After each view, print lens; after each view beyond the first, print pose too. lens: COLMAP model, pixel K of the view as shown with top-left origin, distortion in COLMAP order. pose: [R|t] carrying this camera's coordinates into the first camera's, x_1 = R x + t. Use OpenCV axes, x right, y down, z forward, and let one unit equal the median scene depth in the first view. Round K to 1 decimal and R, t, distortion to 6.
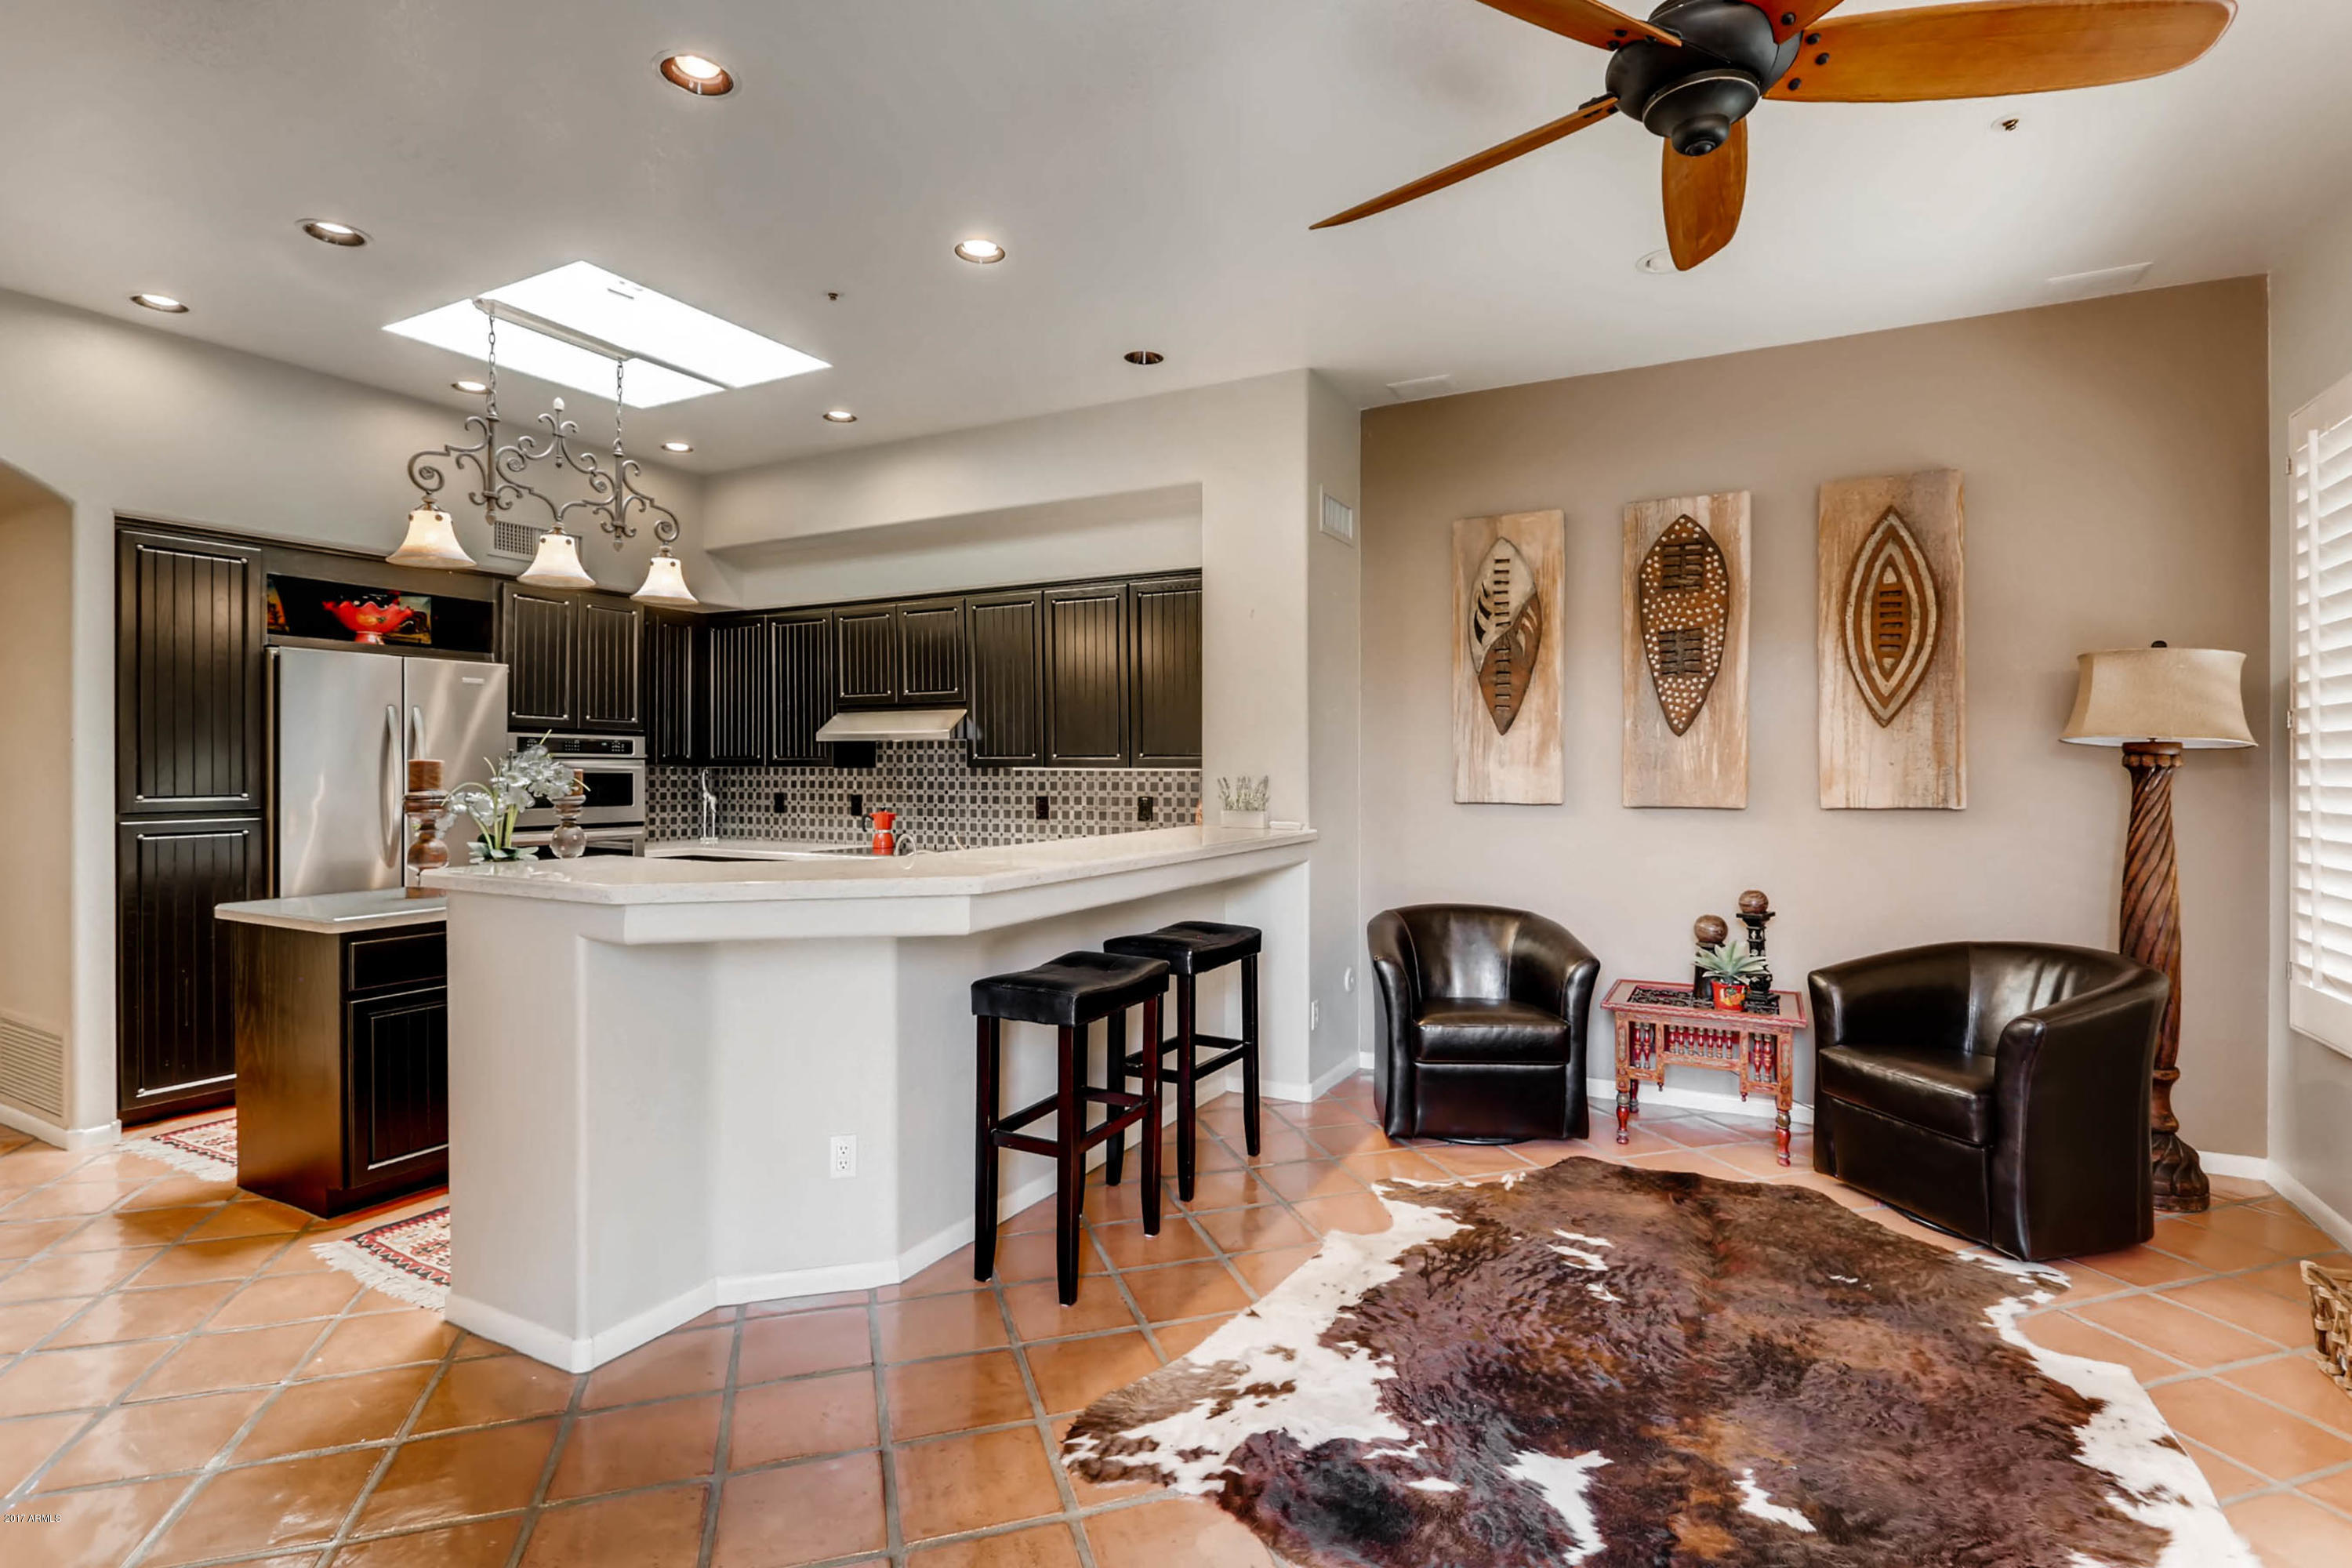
lens RADIAL K [[1136.8, 0, 1176.4], [0, 1136.8, 797.8], [0, 0, 1]] dist [-0.009026, 0.002429]
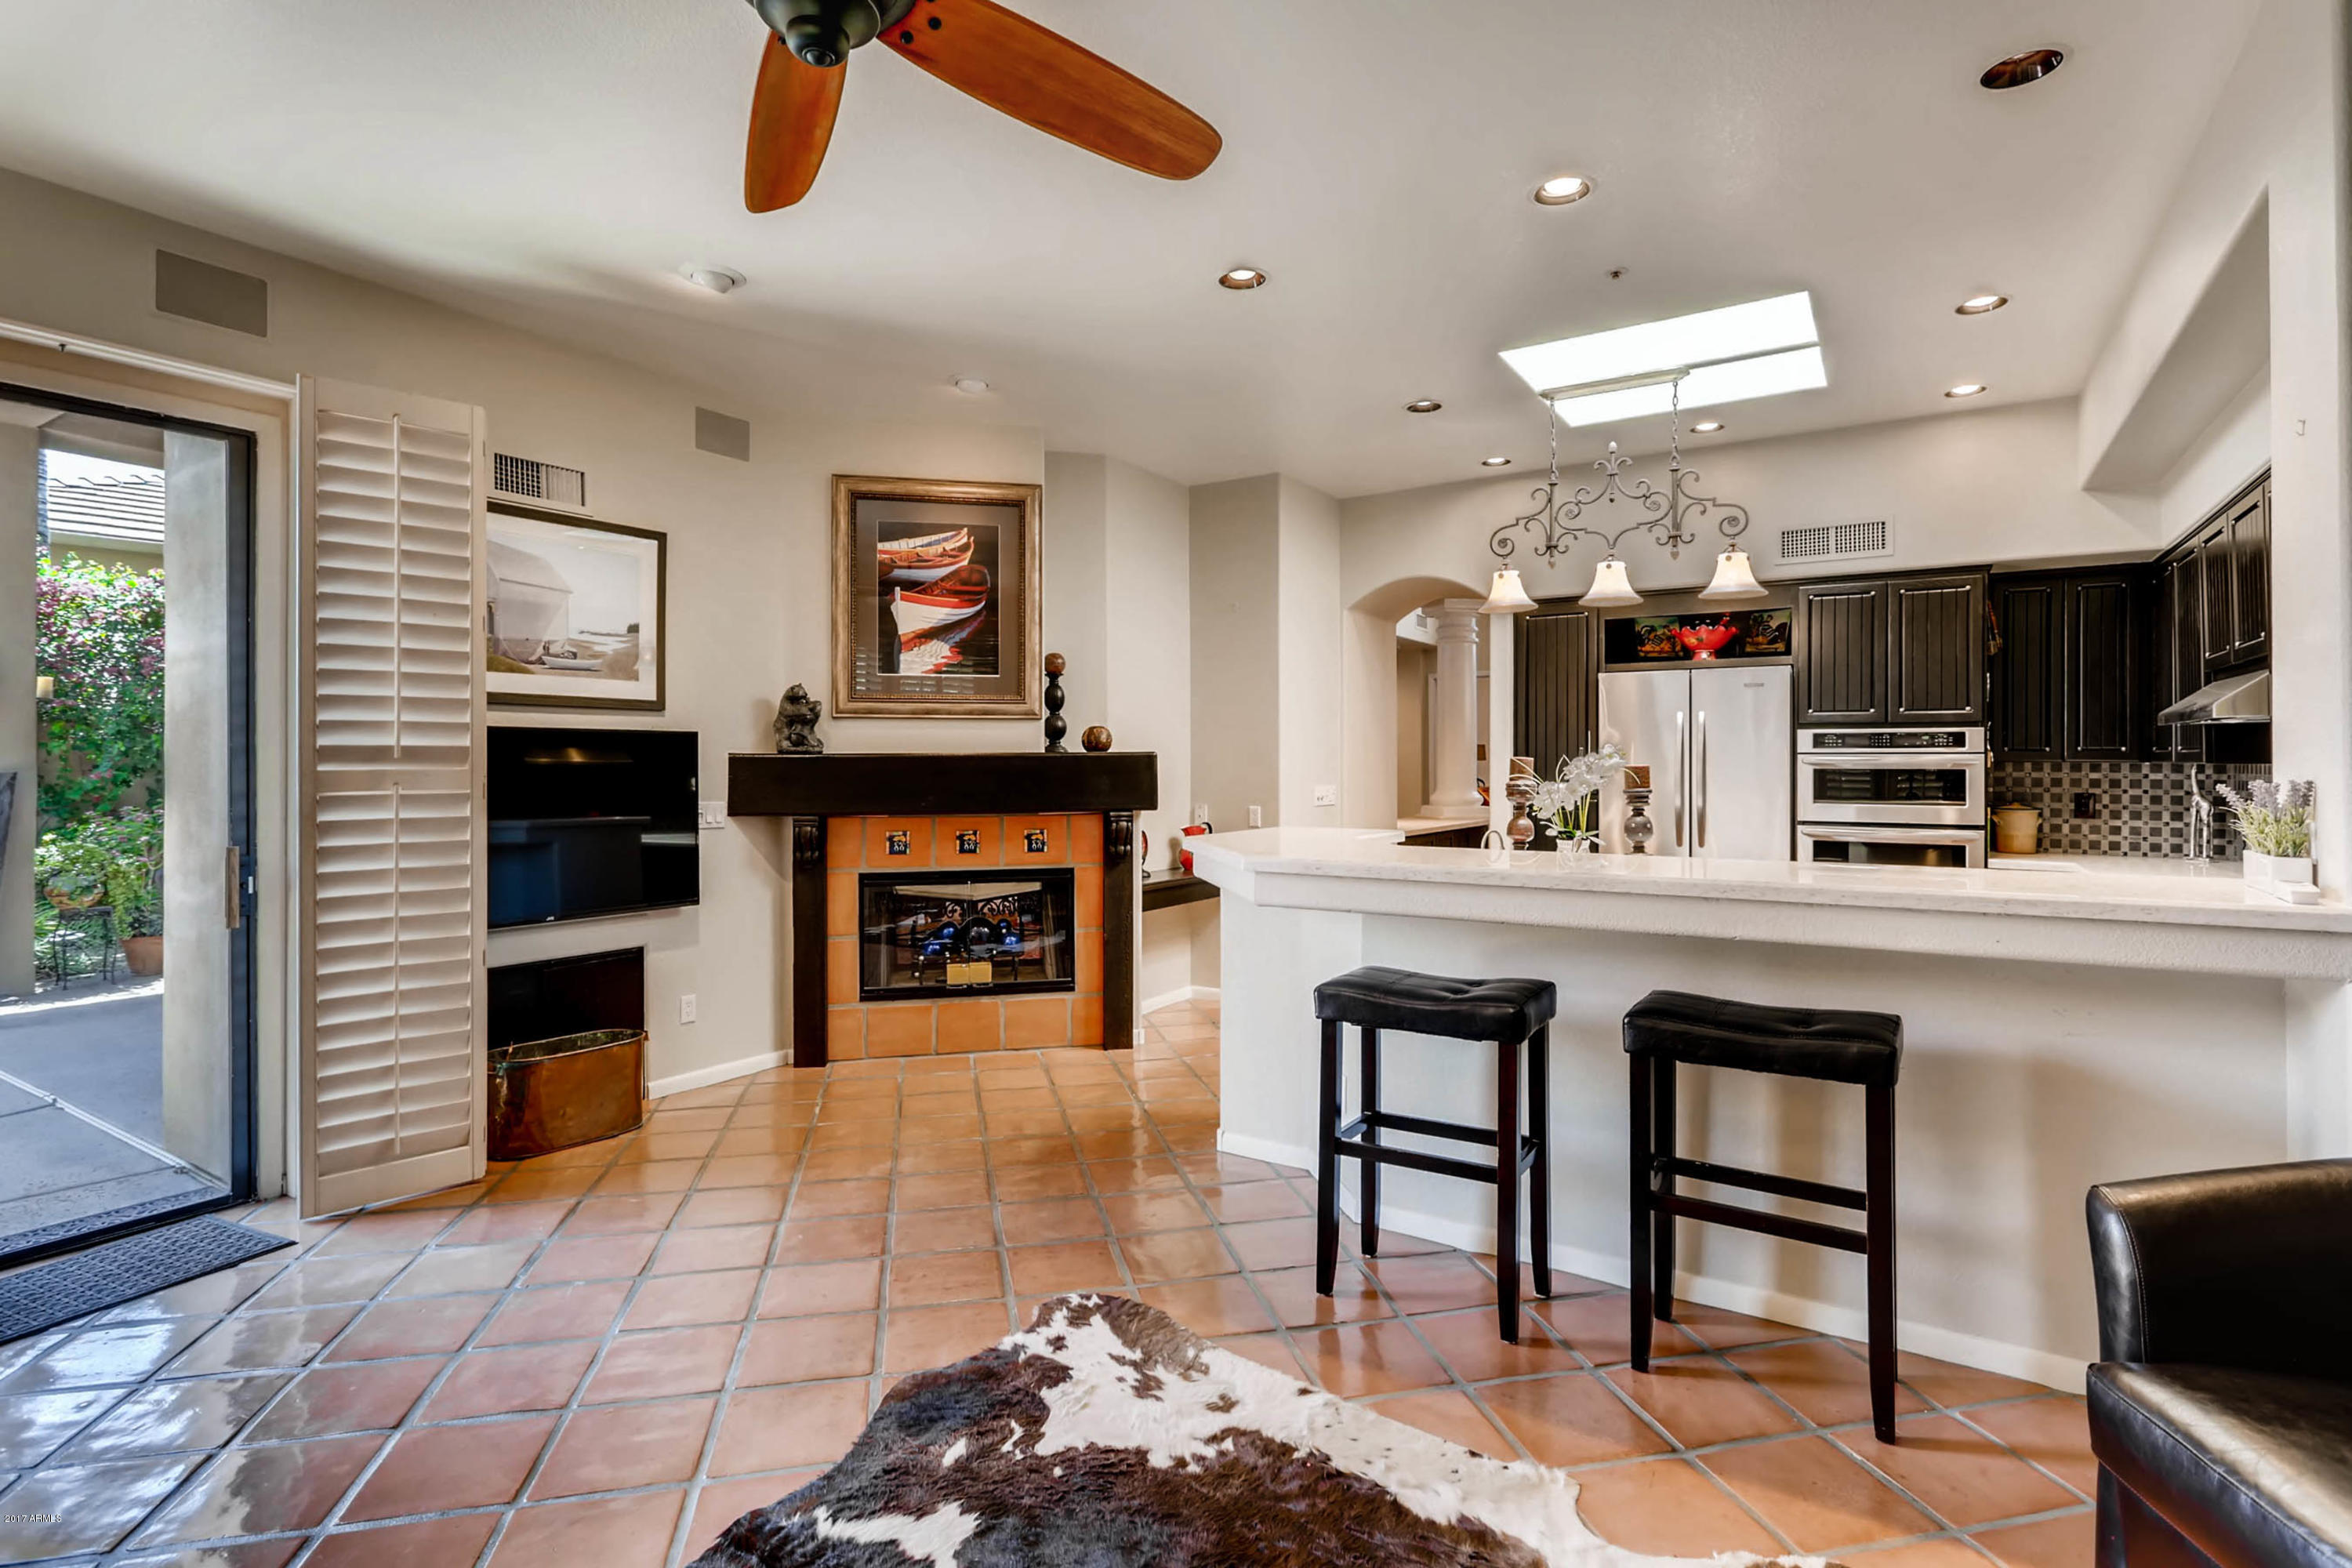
lens RADIAL K [[1136.8, 0, 1174.2], [0, 1136.8, 772.0], [0, 0, 1]] dist [-0.009026, 0.002429]
pose [[-0.090013, 0.008042, -0.995908, 0.456886], [-0.027936, 0.999554, 0.010596, -0.011725], [0.995549, 0.028775, -0.089749, 0.471069]]
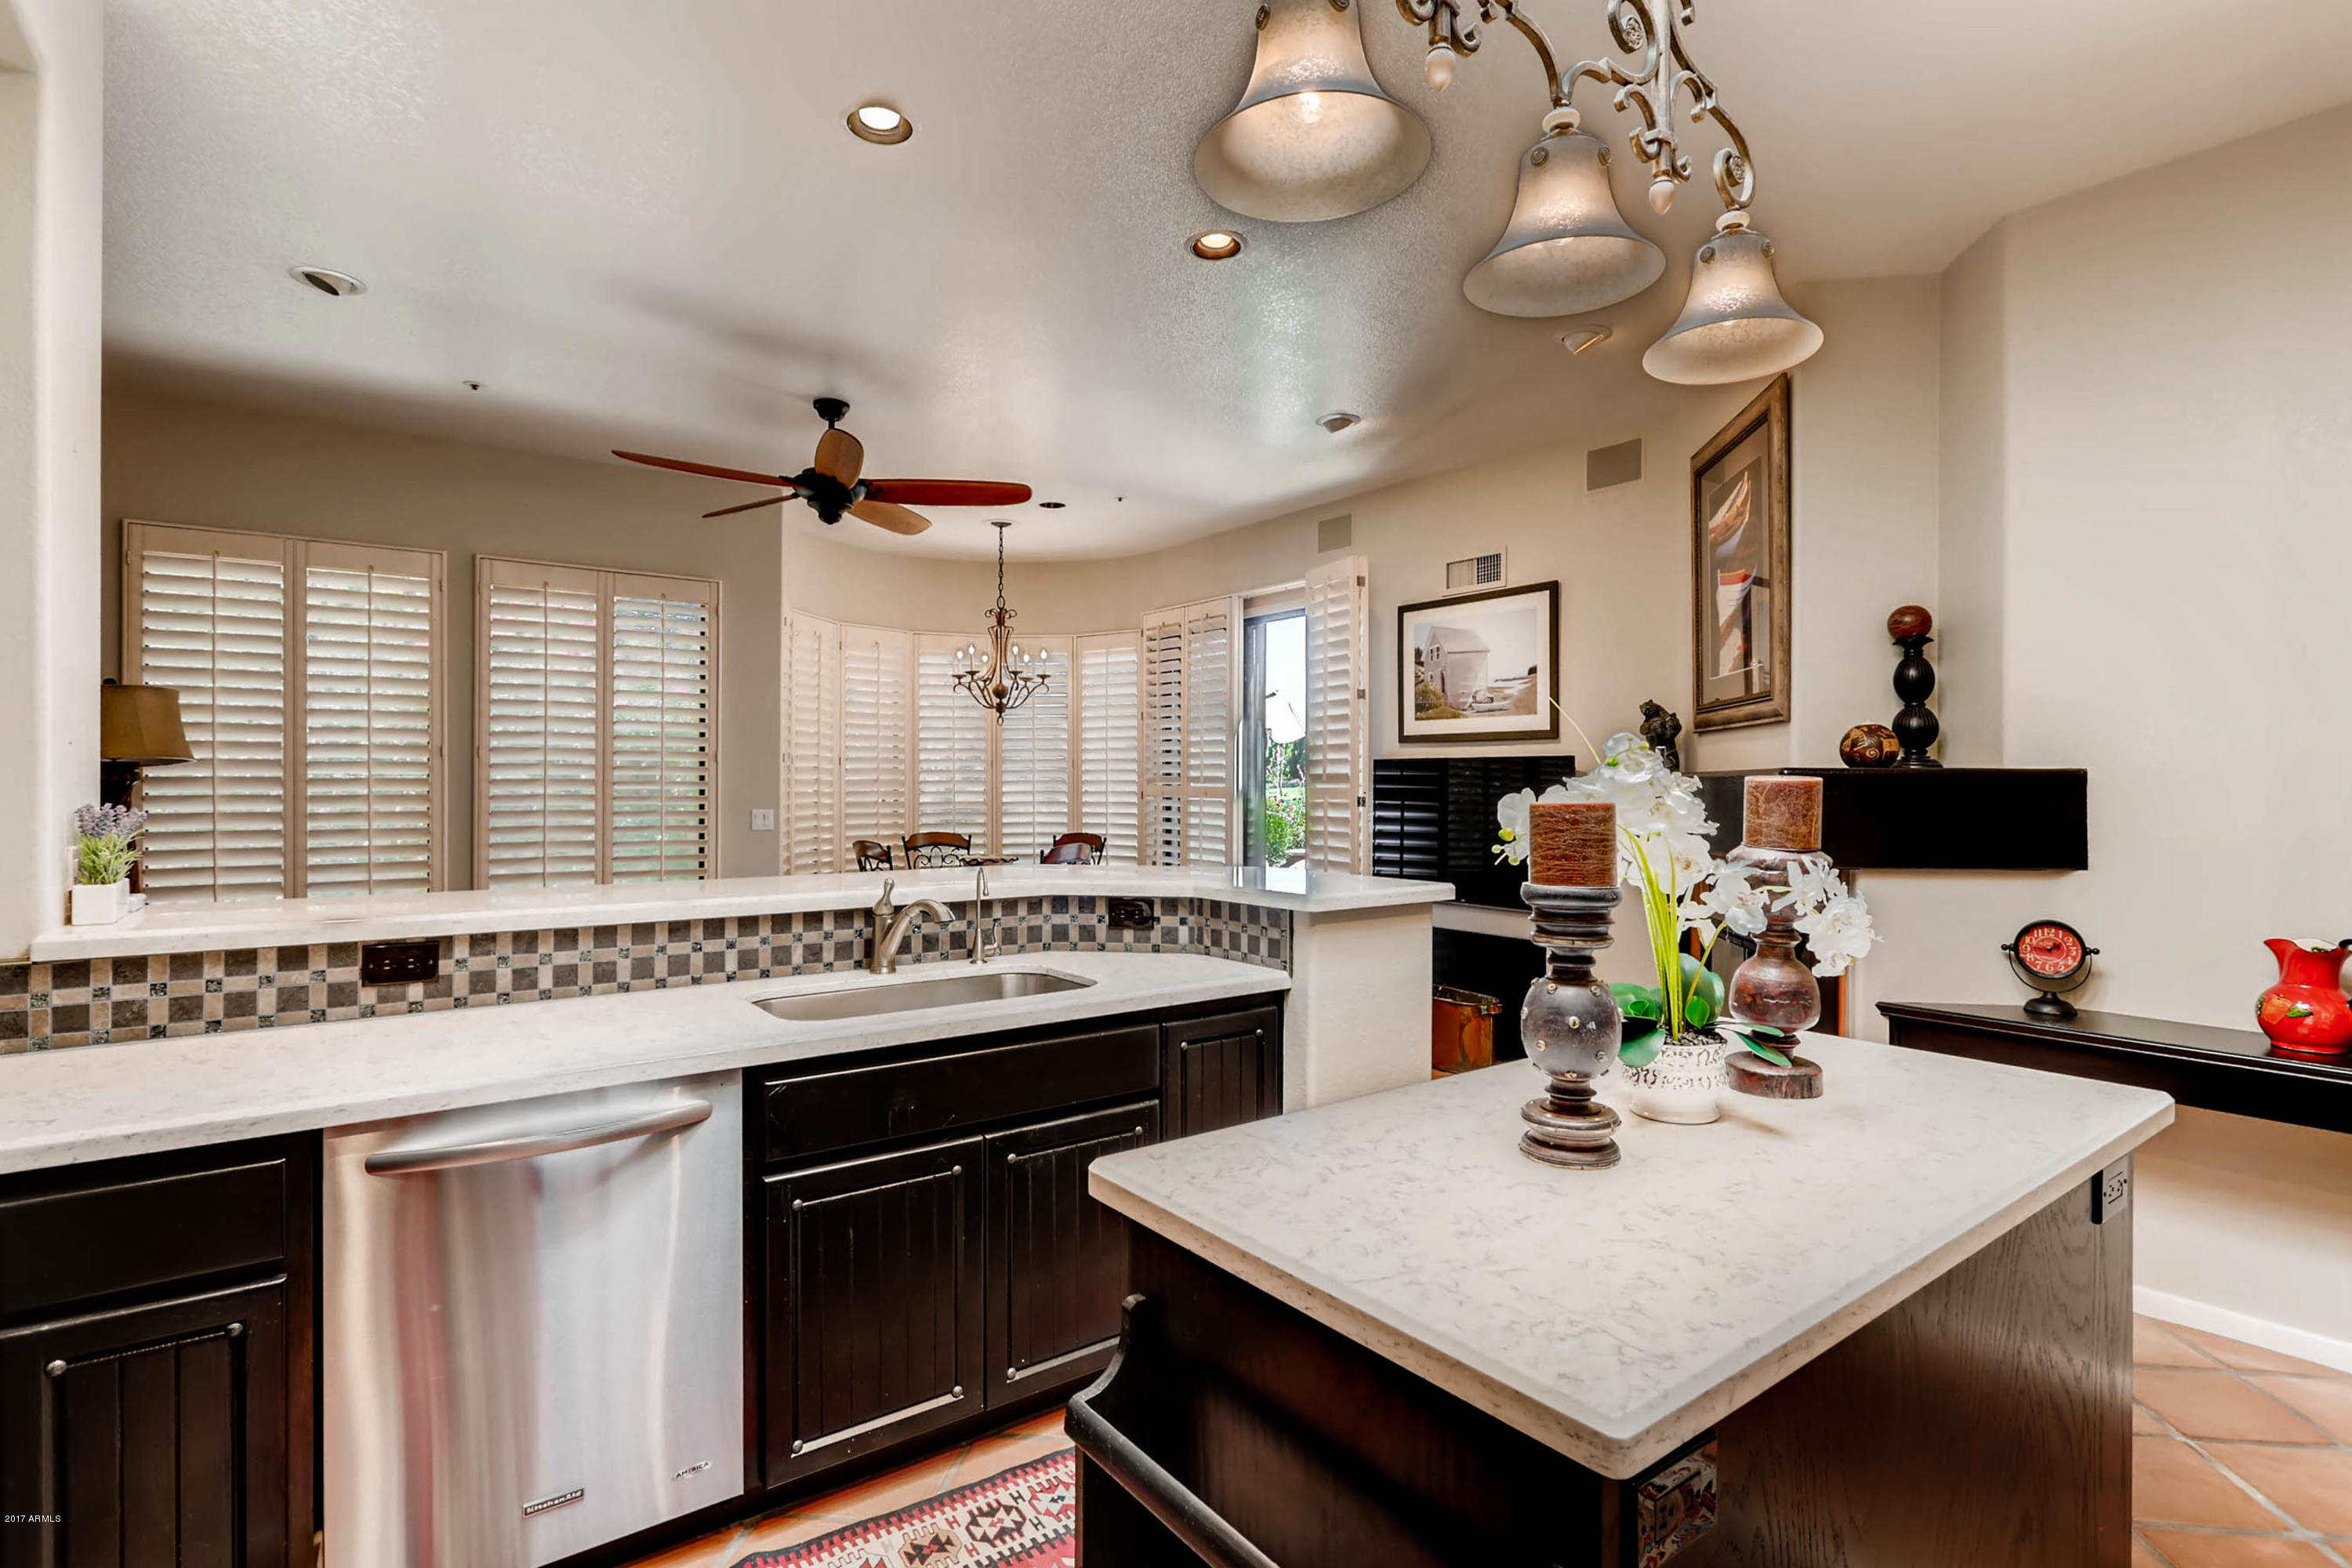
lens RADIAL K [[1136.8, 0, 1183.0], [0, 1136.8, 775.1], [0, 0, 1]] dist [-0.009026, 0.002429]
pose [[-0.900731, 0.001928, 0.434372, -0.427691], [0.011775, 0.999731, 0.019979, -0.028478], [-0.434217, 0.023110, -0.900512, 0.981488]]
